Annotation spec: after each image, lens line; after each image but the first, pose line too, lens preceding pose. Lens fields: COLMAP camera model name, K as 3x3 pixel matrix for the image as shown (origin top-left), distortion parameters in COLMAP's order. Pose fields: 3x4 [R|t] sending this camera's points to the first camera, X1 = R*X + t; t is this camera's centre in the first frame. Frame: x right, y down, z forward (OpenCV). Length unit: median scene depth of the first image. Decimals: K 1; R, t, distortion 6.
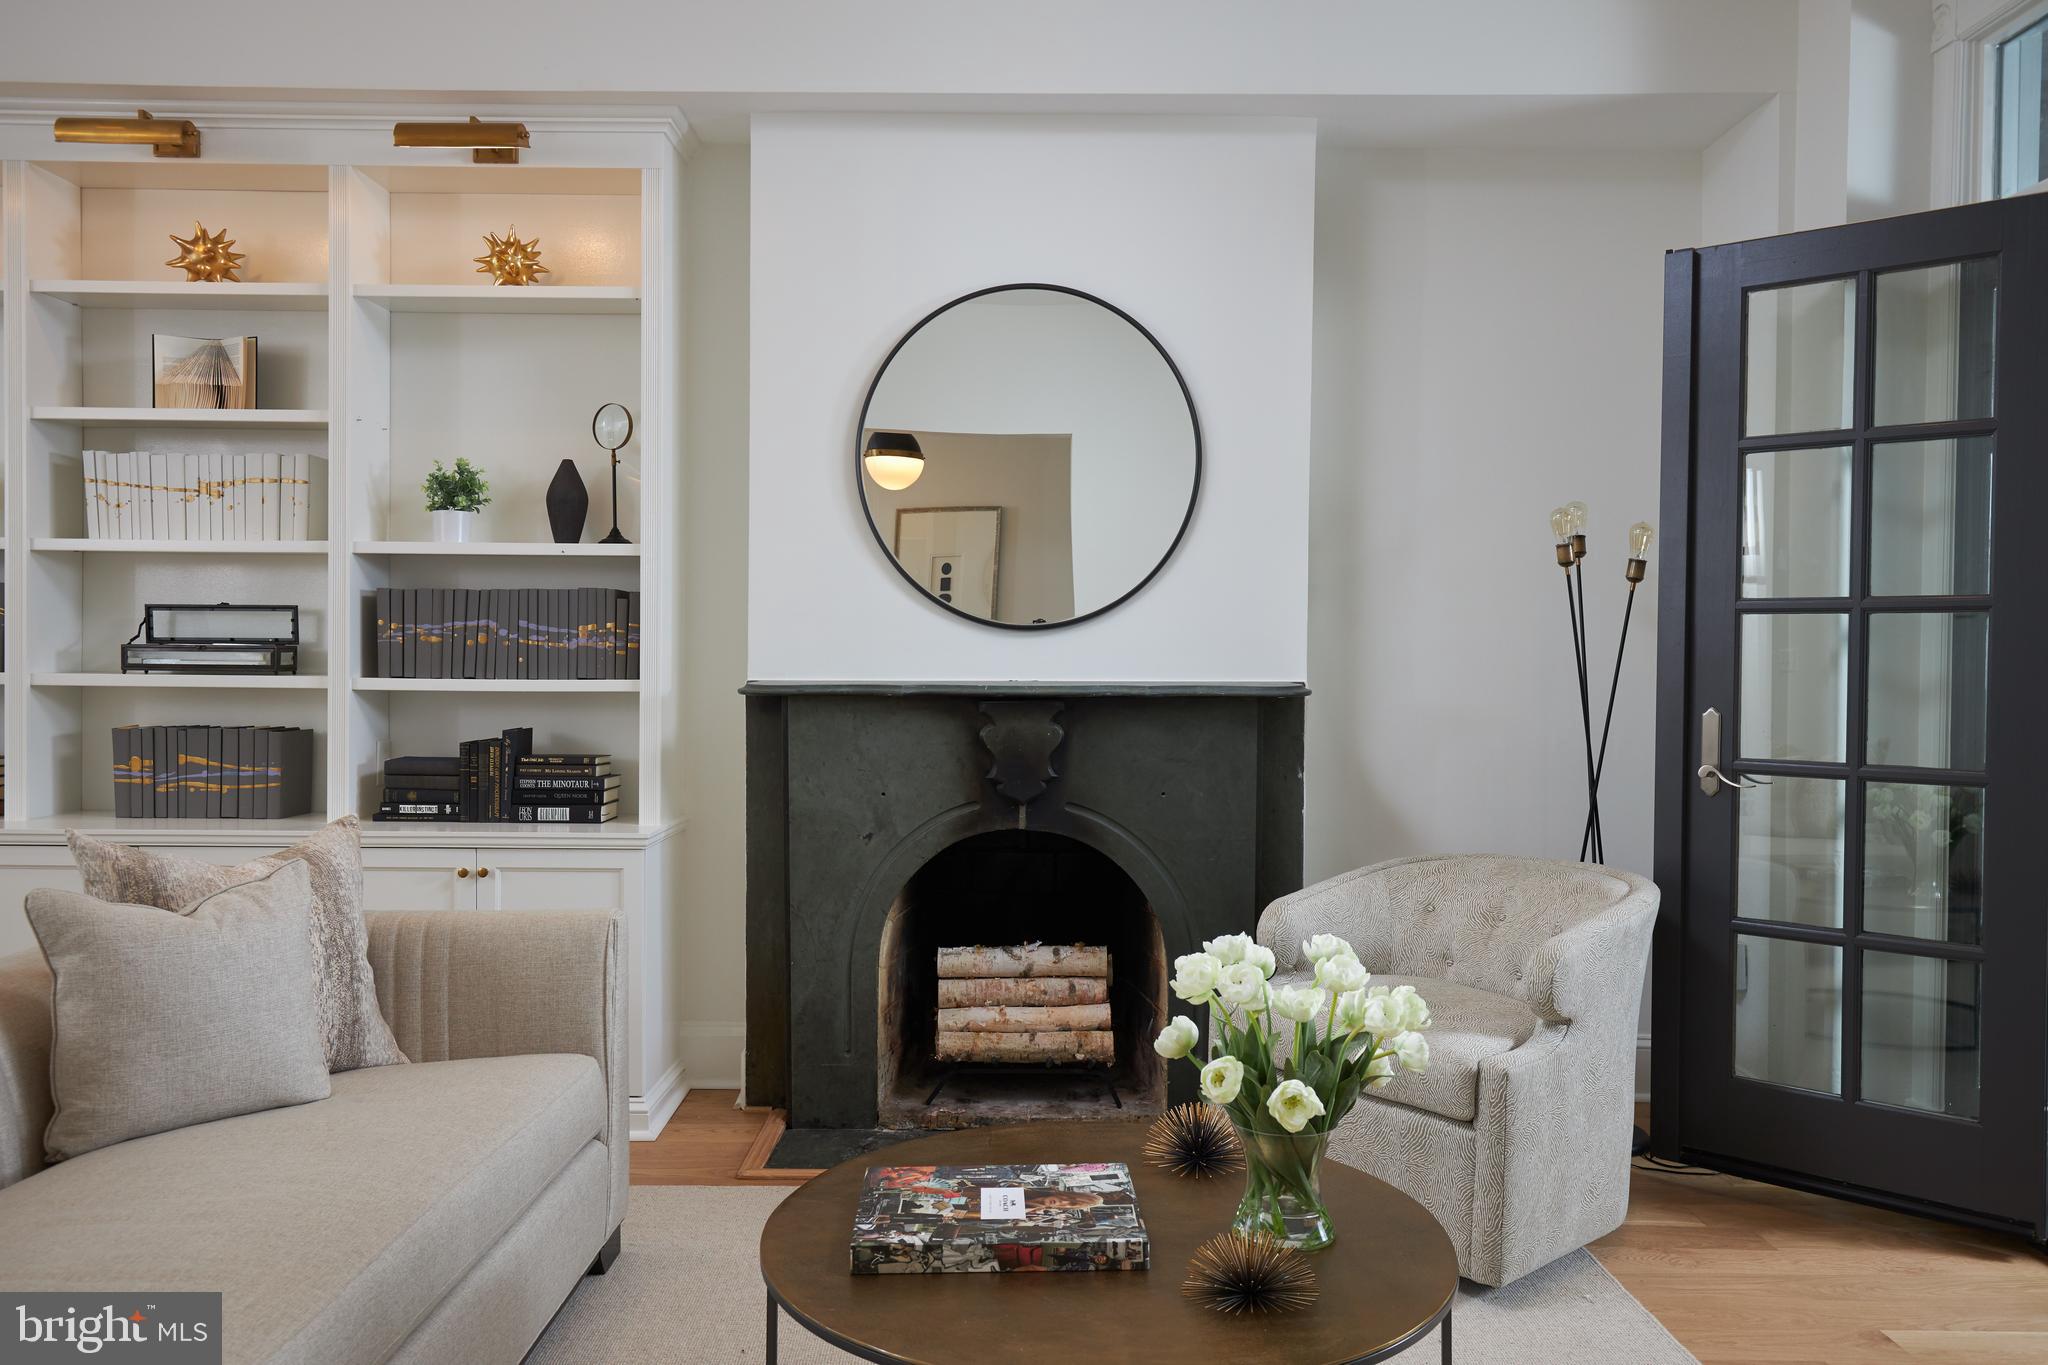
lens RADIAL K [[1519.8, 0, 1024.0], [0, 1519.8, 682.5], [0, 0, 1]] dist [0.010534, 0.006628]
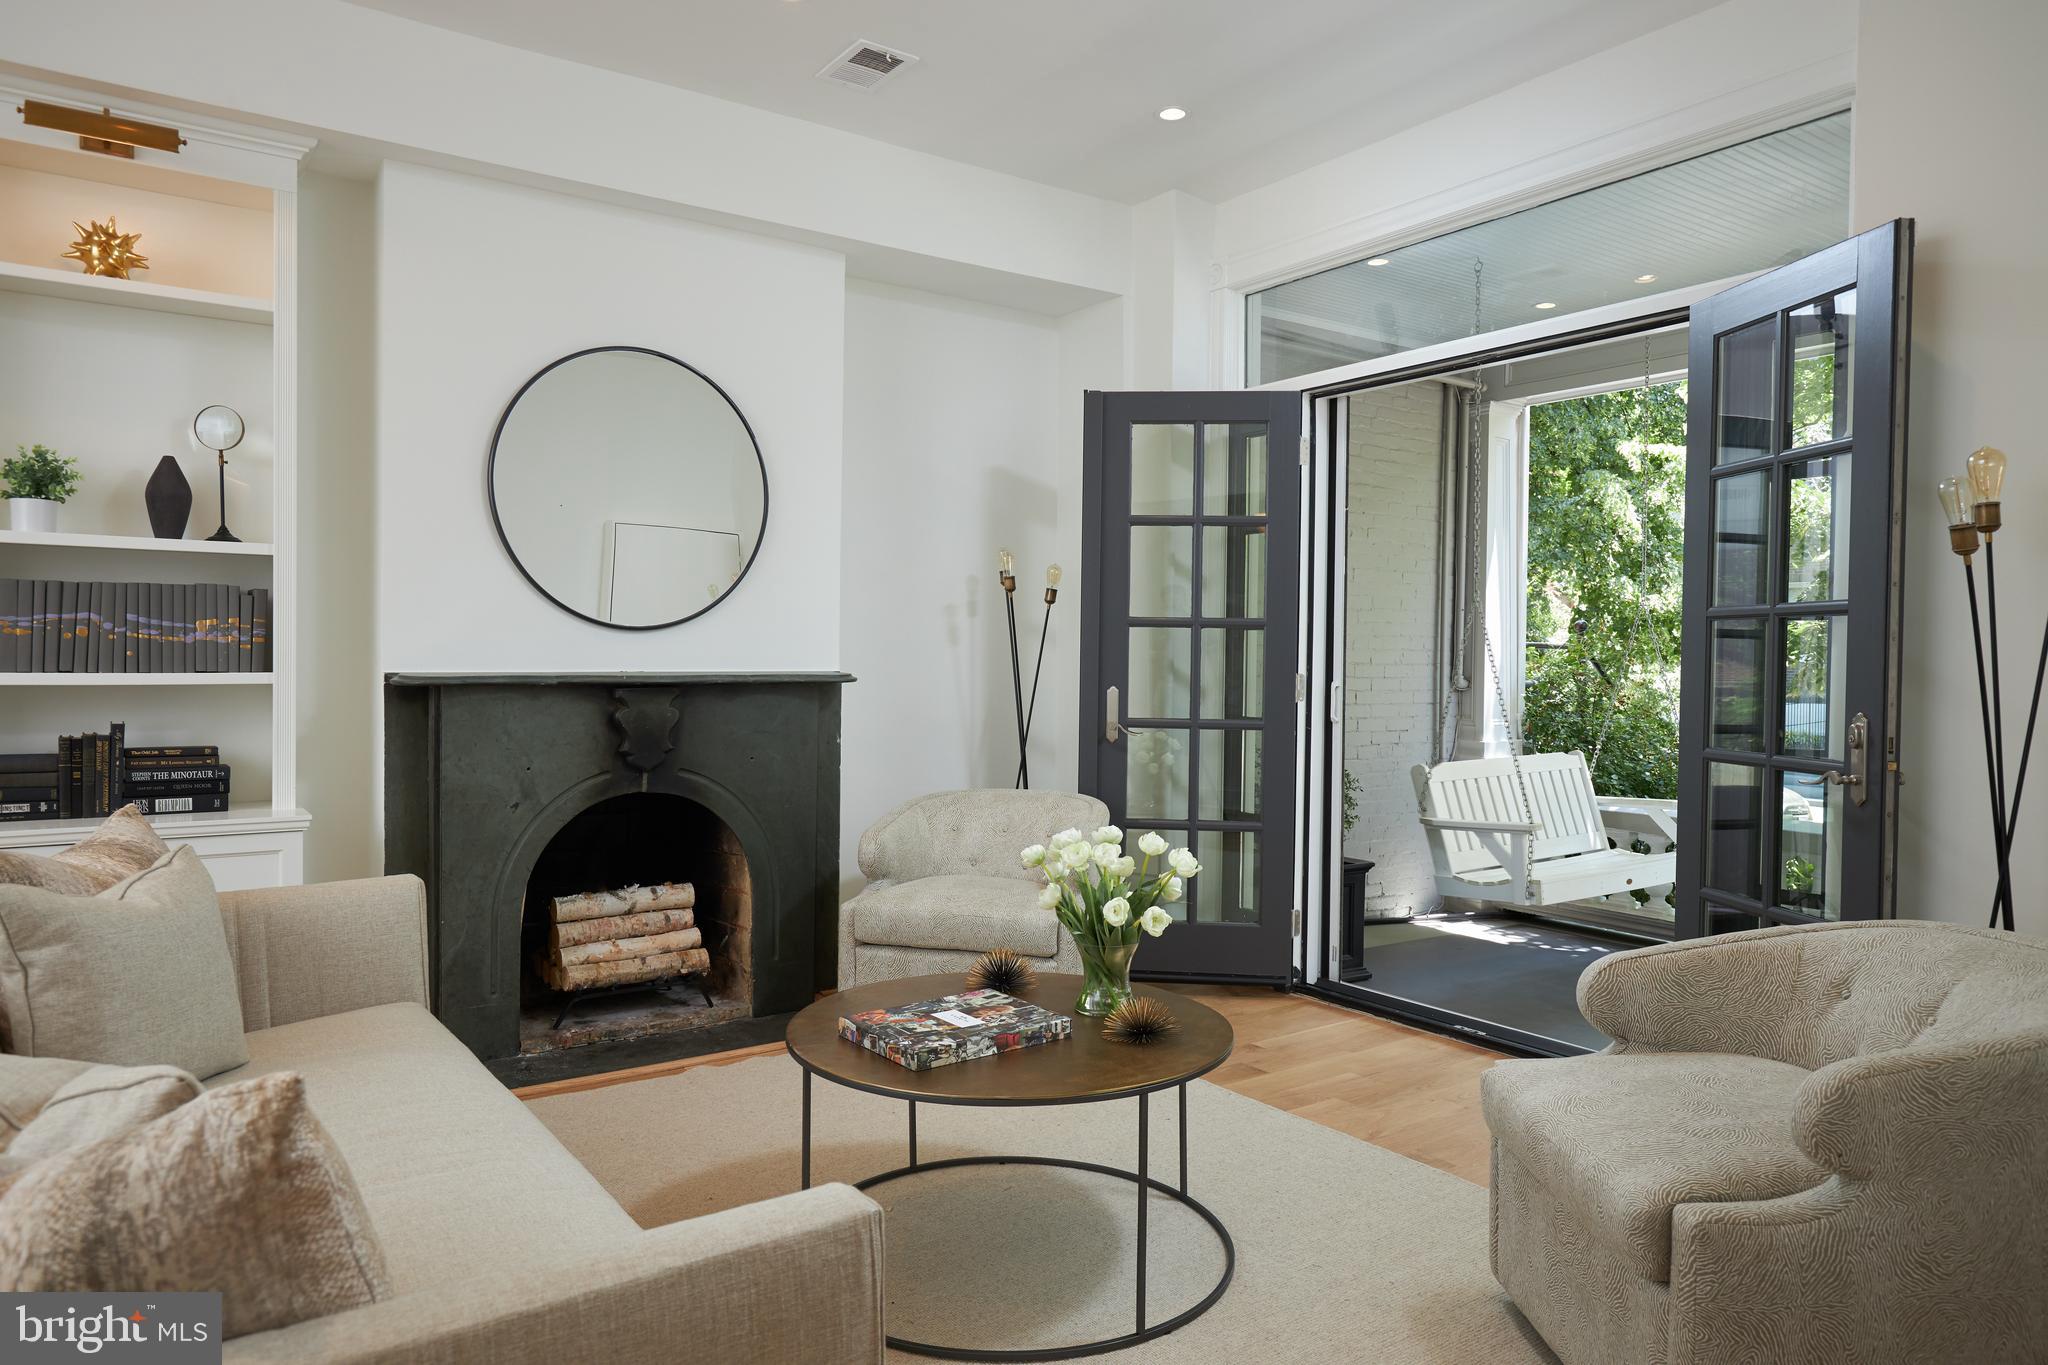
lens RADIAL K [[1321.4, 0, 1024.0], [0, 1321.4, 682.5], [0, 0, 1]] dist [-0.001674, -0.001456]
pose [[0.817046, -0.010006, 0.576486, -0.358025], [0.005718, 0.999941, 0.009252, -0.000390], [-0.576544, -0.004263, 0.817055, -0.050572]]
